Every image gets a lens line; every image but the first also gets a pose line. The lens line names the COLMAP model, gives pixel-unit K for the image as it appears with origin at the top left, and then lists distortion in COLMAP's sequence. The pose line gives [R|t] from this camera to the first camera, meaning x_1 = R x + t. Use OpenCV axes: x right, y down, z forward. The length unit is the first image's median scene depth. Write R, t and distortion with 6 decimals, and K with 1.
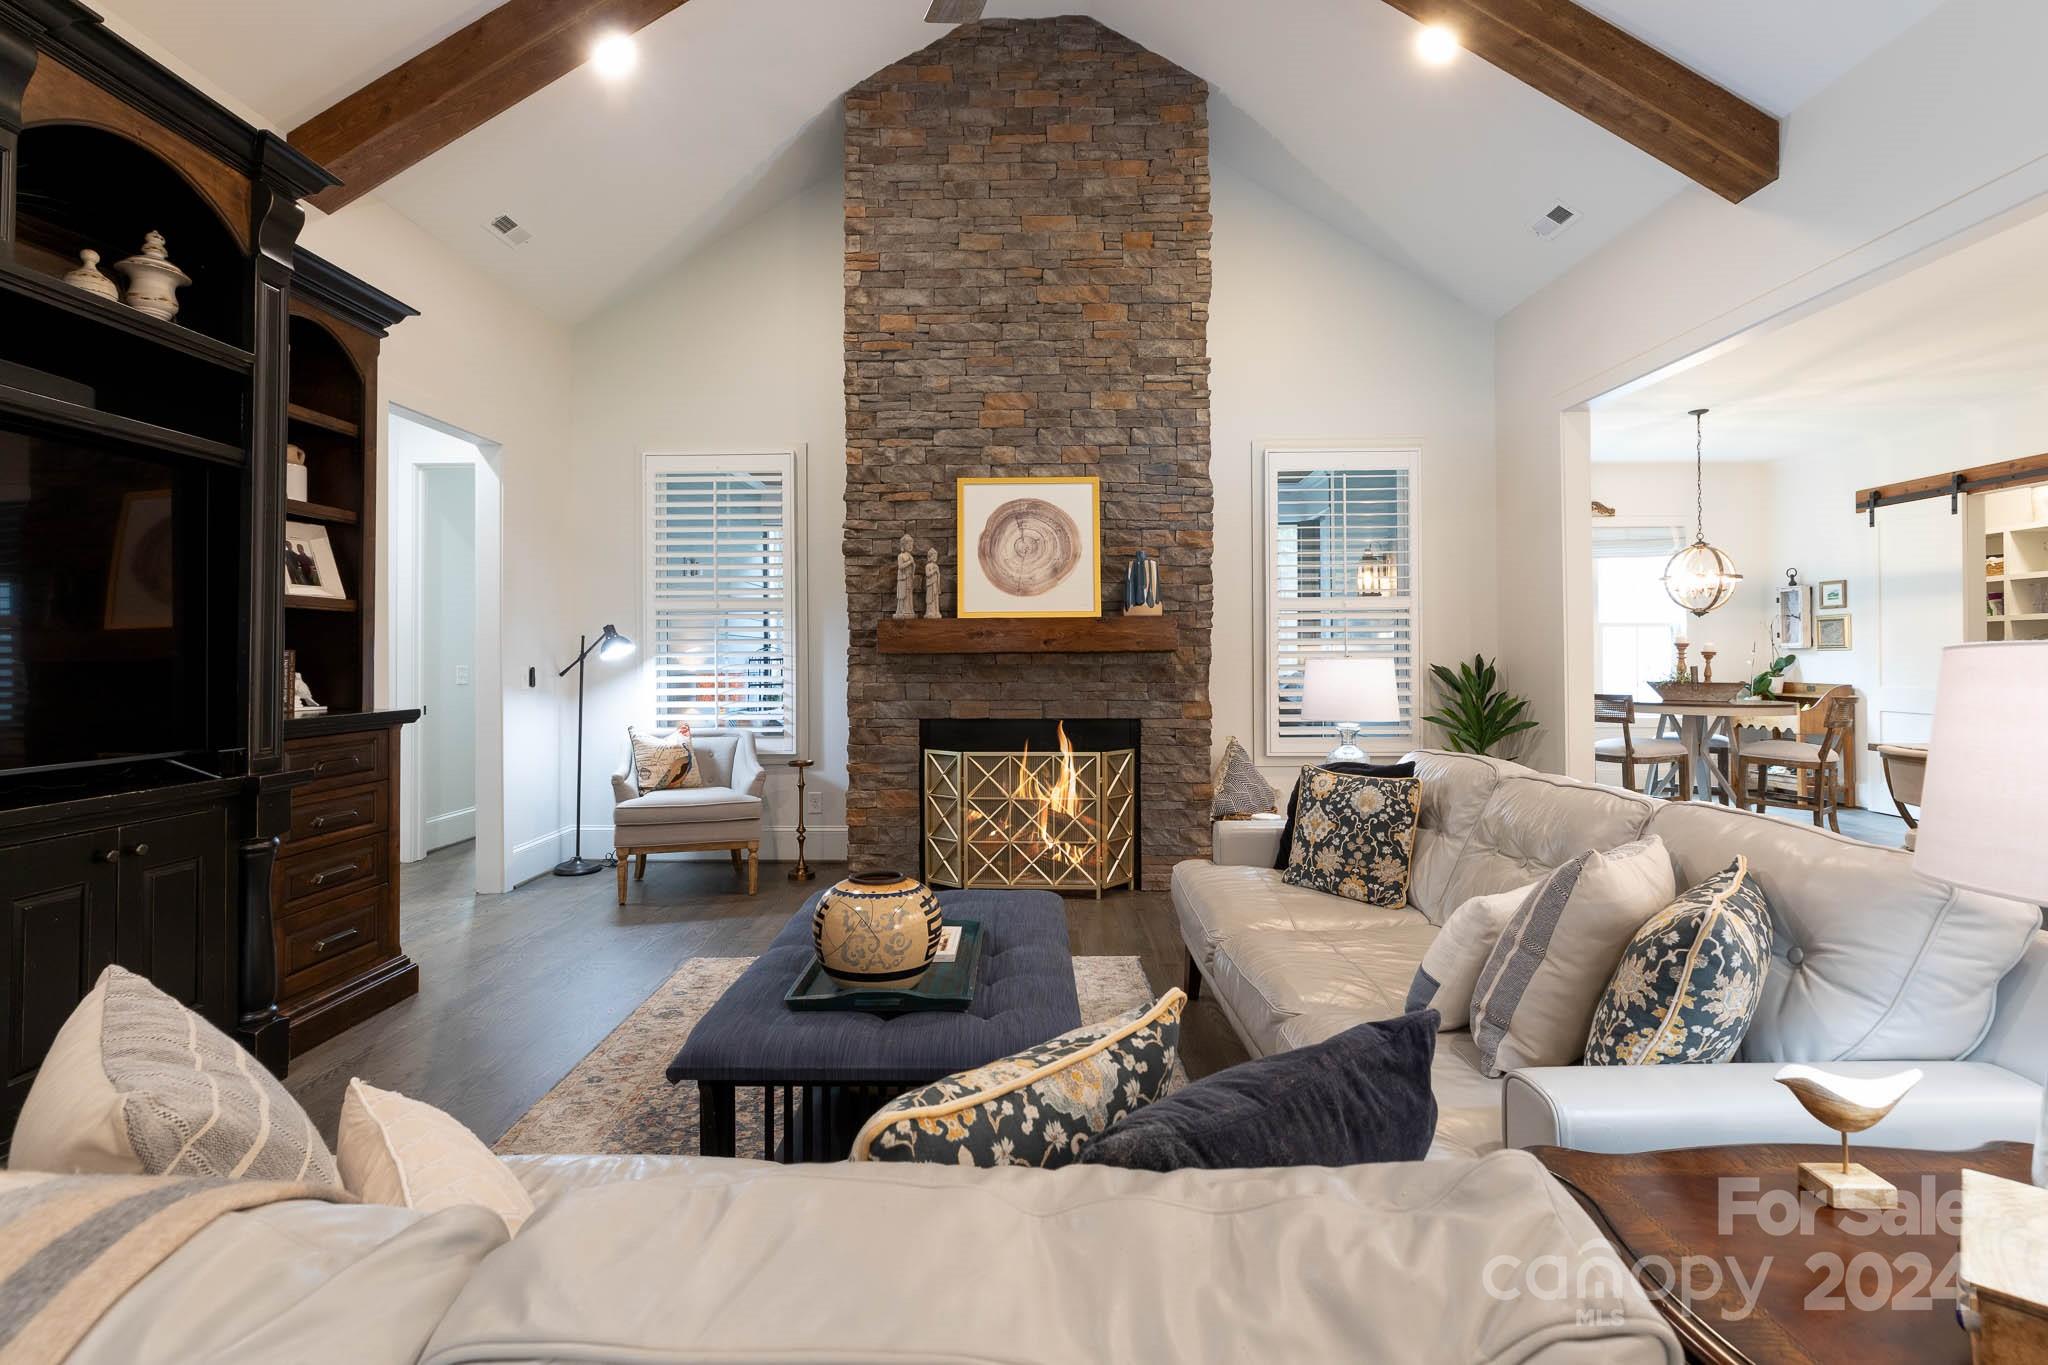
lens RADIAL K [[918.4, 0, 1035.0], [0, 918.4, 660.7], [0, 0, 1]] dist [-0.002546, 0.000281]
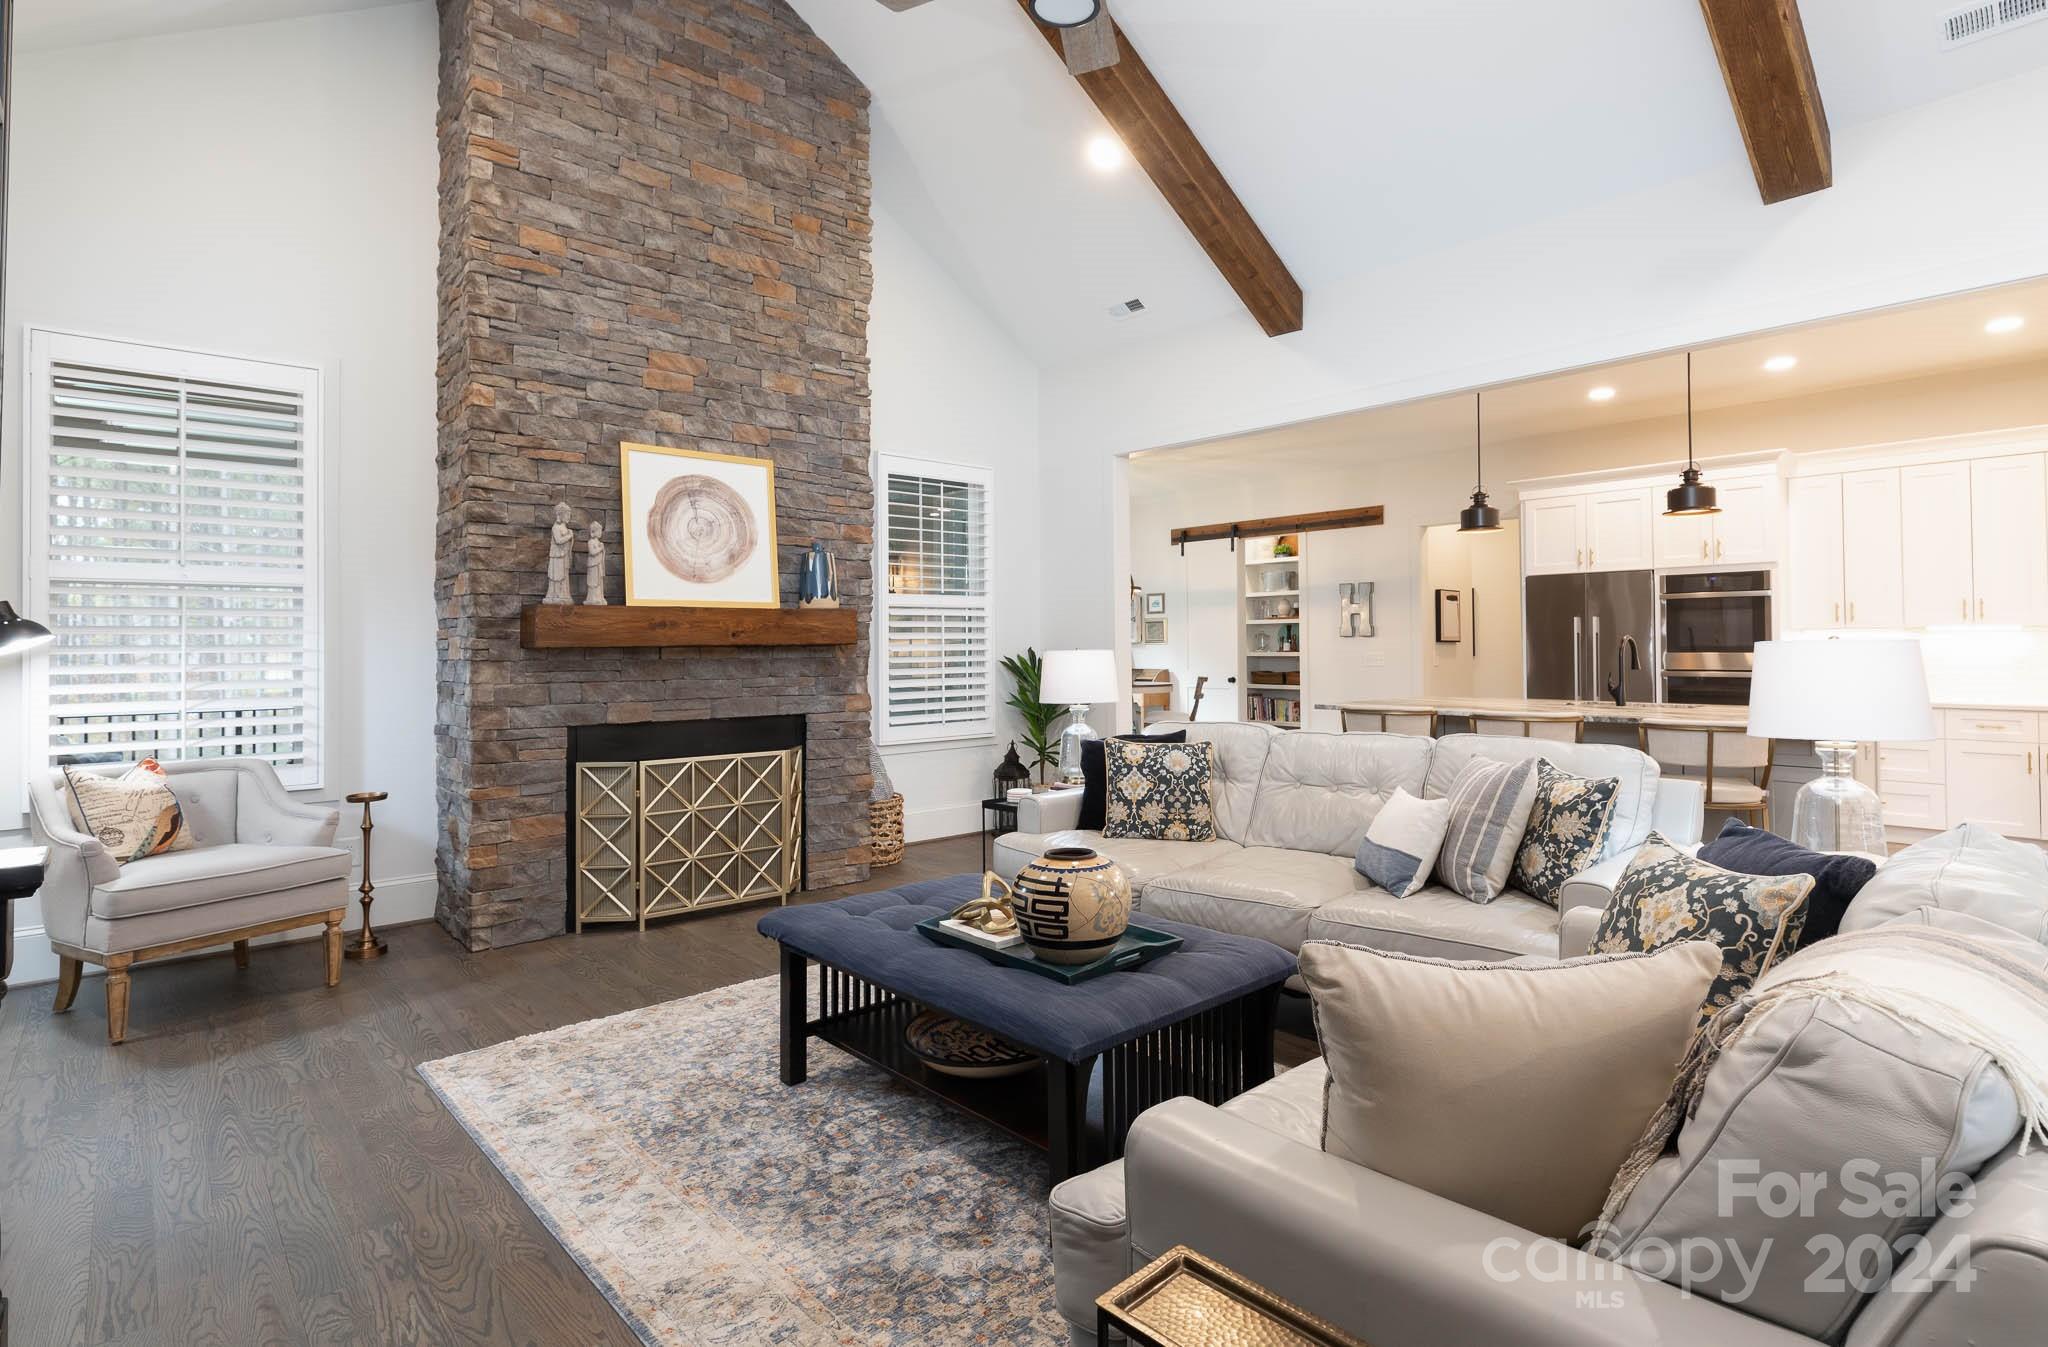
lens RADIAL K [[978.9, 0, 1014.3], [0, 978.9, 644.3], [0, 0, 1]] dist [0.000150, 0.001738]
pose [[0.750768, 0.000448, 0.660566, -0.409795], [0.007163, 0.999935, -0.008819, 0.000297], [-0.660527, 0.011352, 0.750716, 0.076289]]
